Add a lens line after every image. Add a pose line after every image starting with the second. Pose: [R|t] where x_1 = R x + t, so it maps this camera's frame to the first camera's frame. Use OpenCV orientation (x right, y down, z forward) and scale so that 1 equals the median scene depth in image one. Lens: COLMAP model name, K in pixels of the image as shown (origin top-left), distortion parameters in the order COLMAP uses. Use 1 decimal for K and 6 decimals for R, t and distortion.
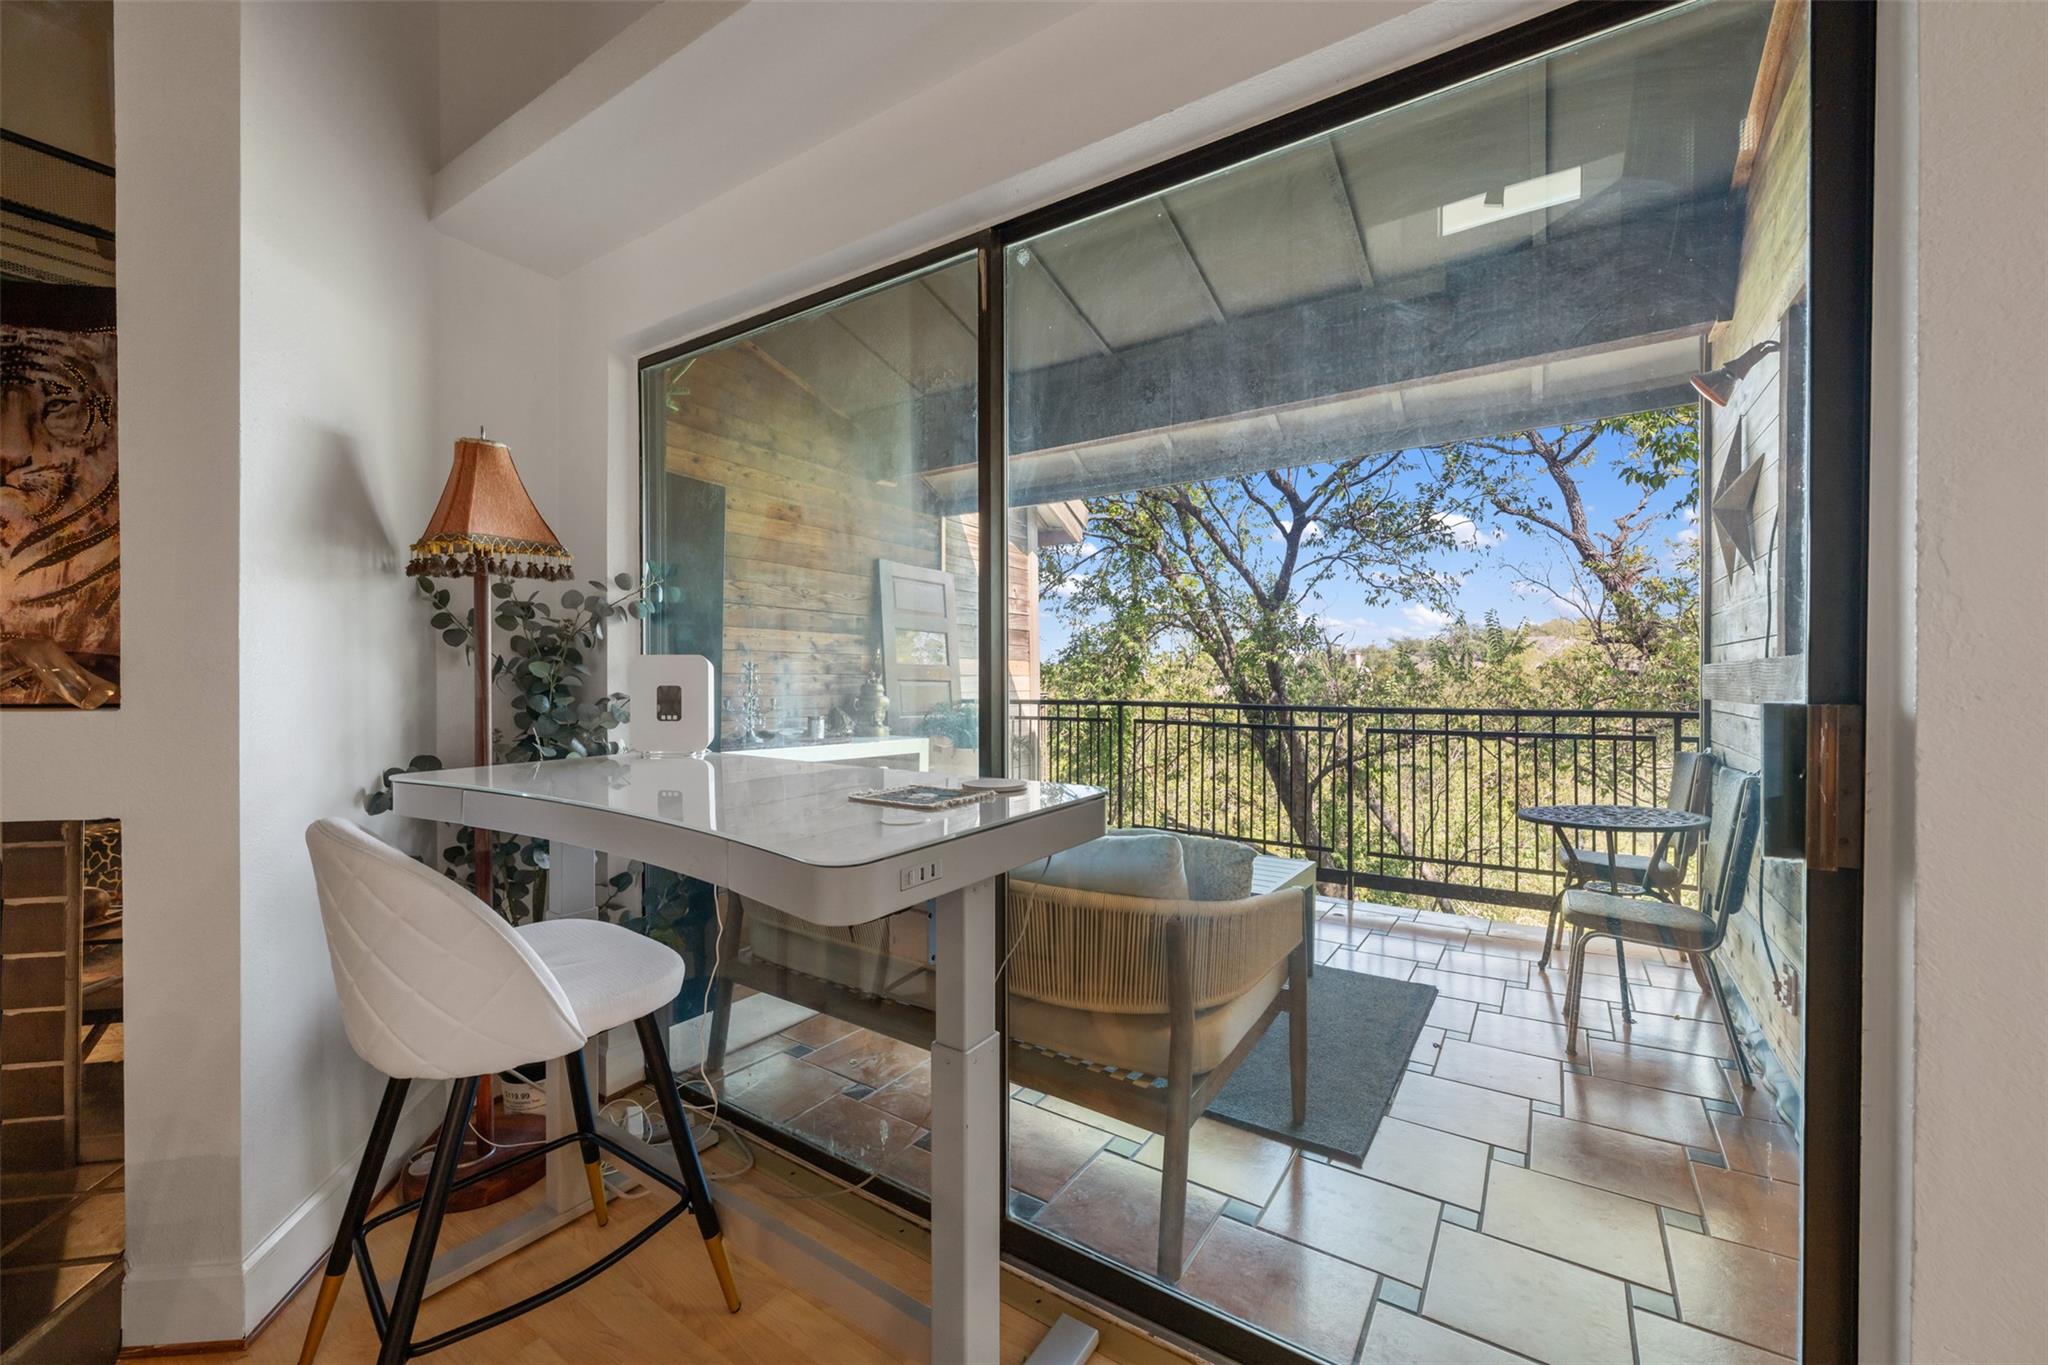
lens RADIAL K [[808.4, 0, 1022.1], [0, 808.4, 680.7], [0, 0, 1]] dist [-0.000579, 0.000039]
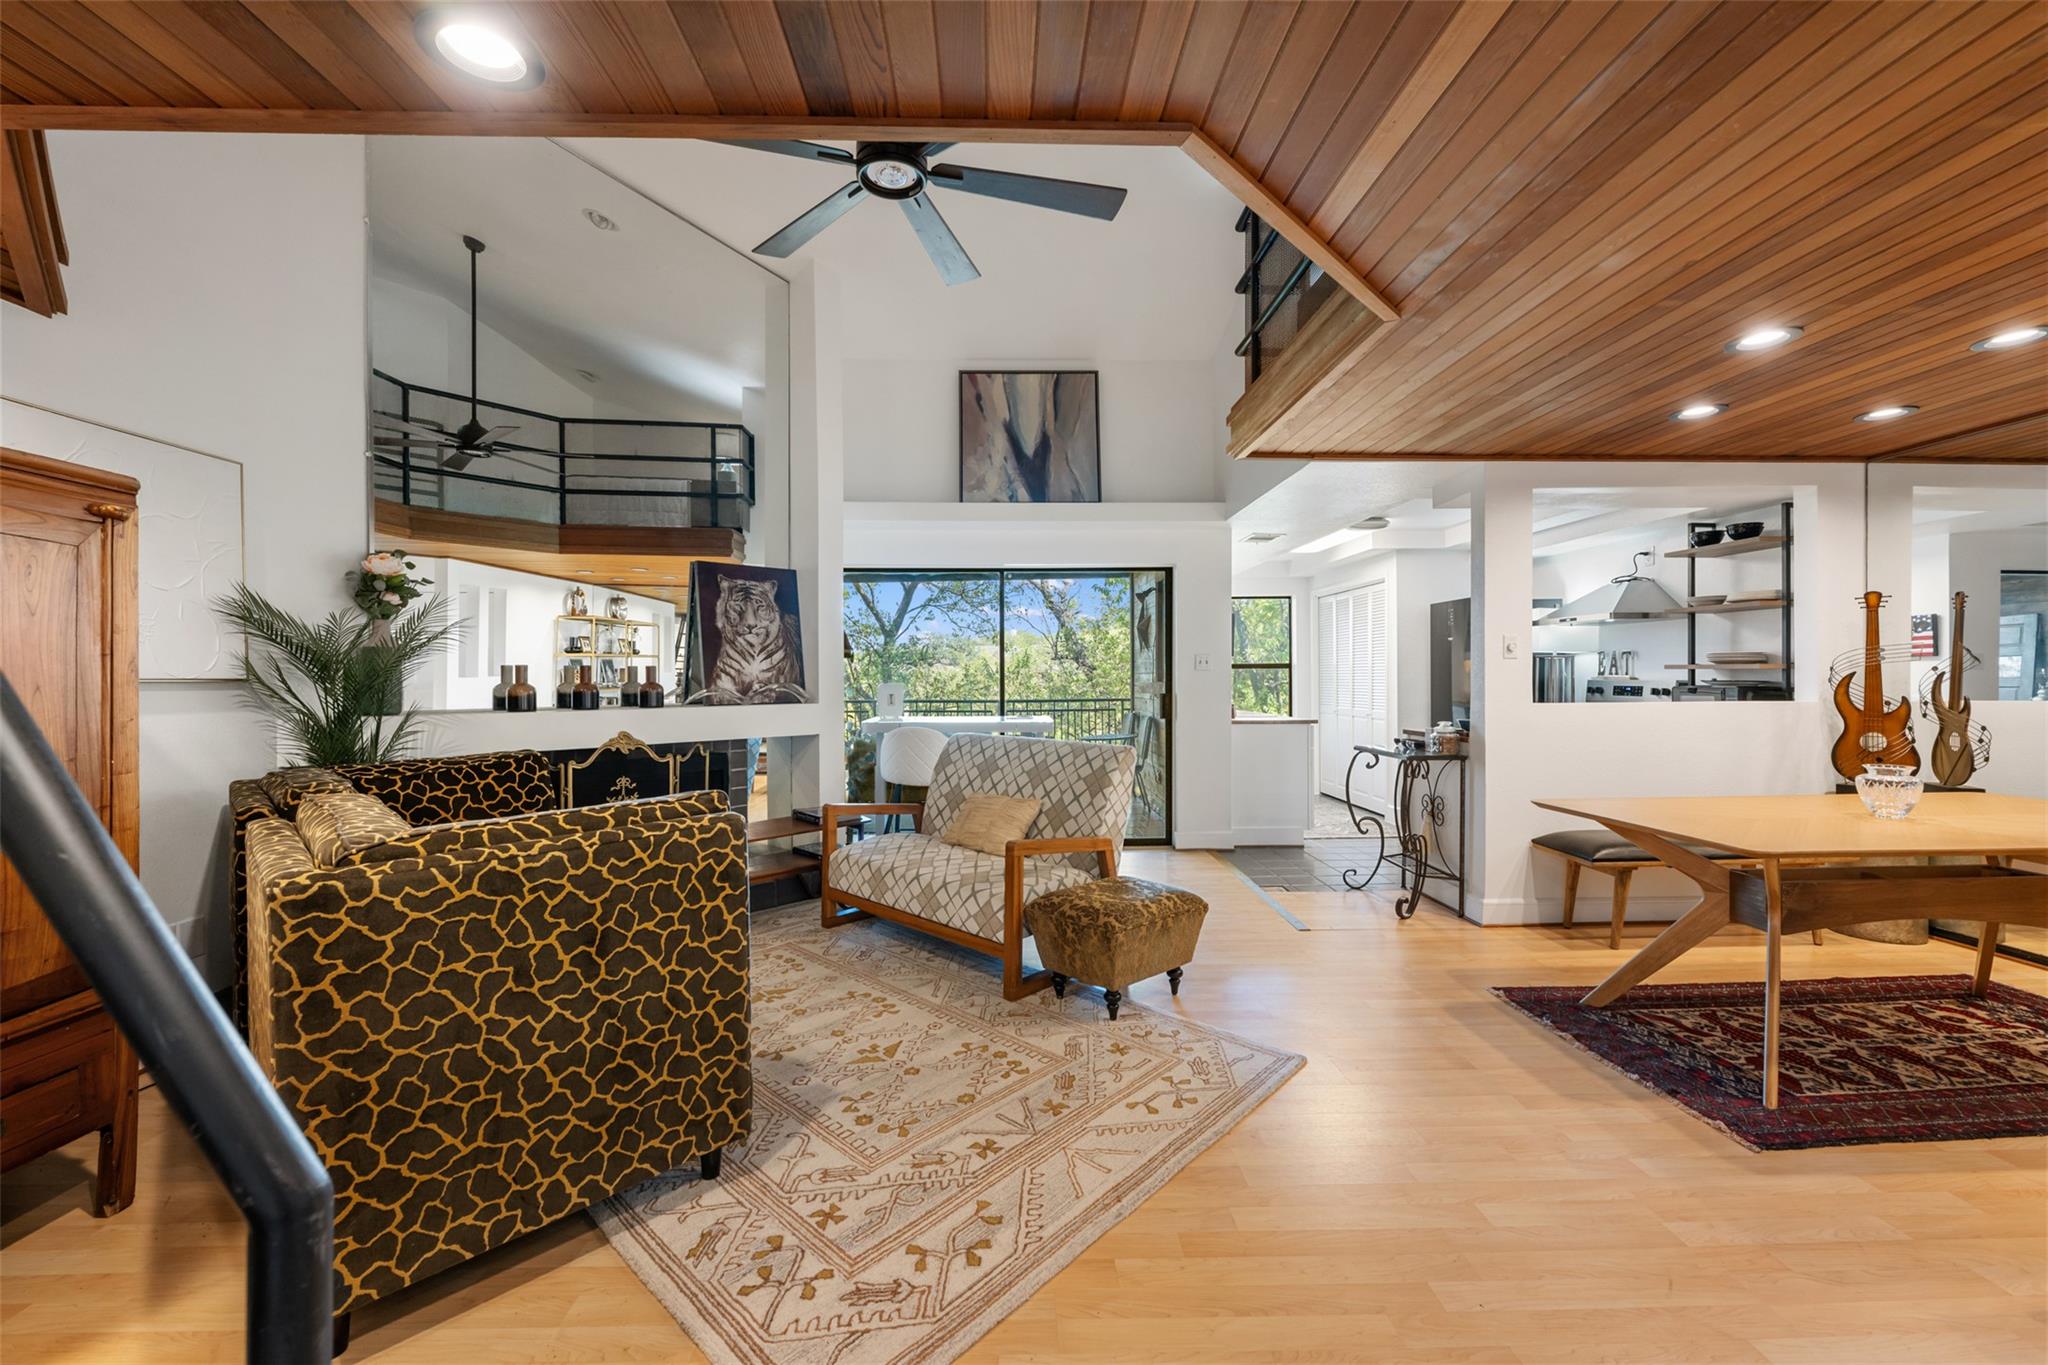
lens RADIAL K [[807.4, 0, 1022.8], [0, 807.4, 681.1], [0, 0, 1]] dist [-0.001483, 0.000197]
pose [[0.817084, -0.008080, 0.576462, -0.617716], [0.009677, 0.999953, 0.000300, -0.013264], [-0.576438, 0.005334, 0.817124, -0.606582]]
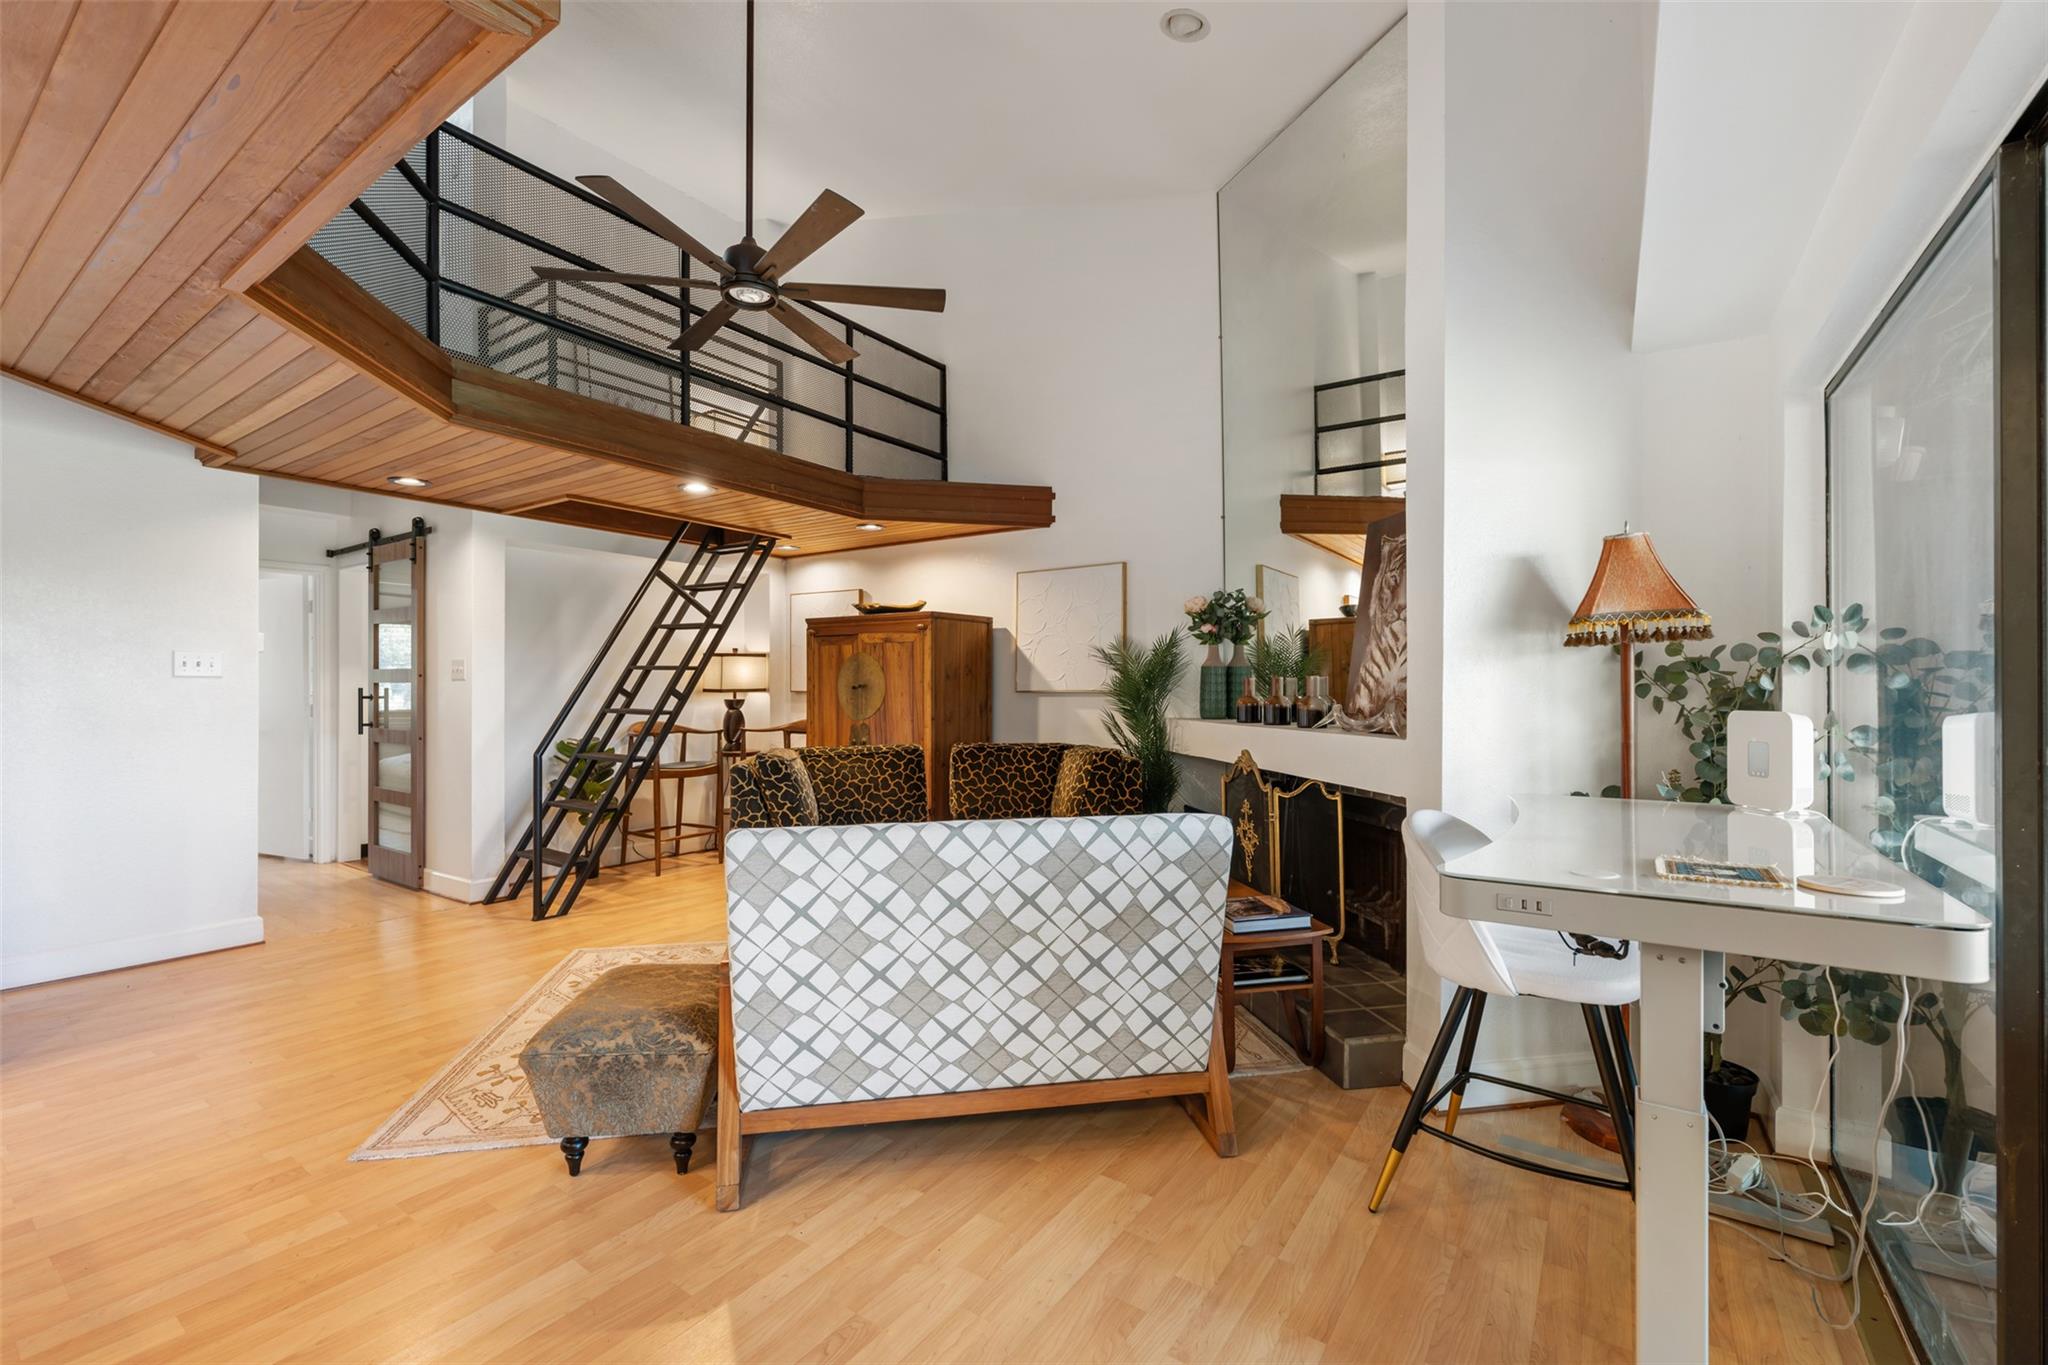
lens RADIAL K [[848.1, 0, 1022.2], [0, 848.1, 696.1], [0, 0, 1]] dist [-0.000930, -0.000216]
pose [[-0.018805, 0.003852, -0.999816, 0.219517], [-0.007358, 0.999965, 0.003991, -0.016658], [0.999796, 0.007432, -0.018776, 0.038476]]
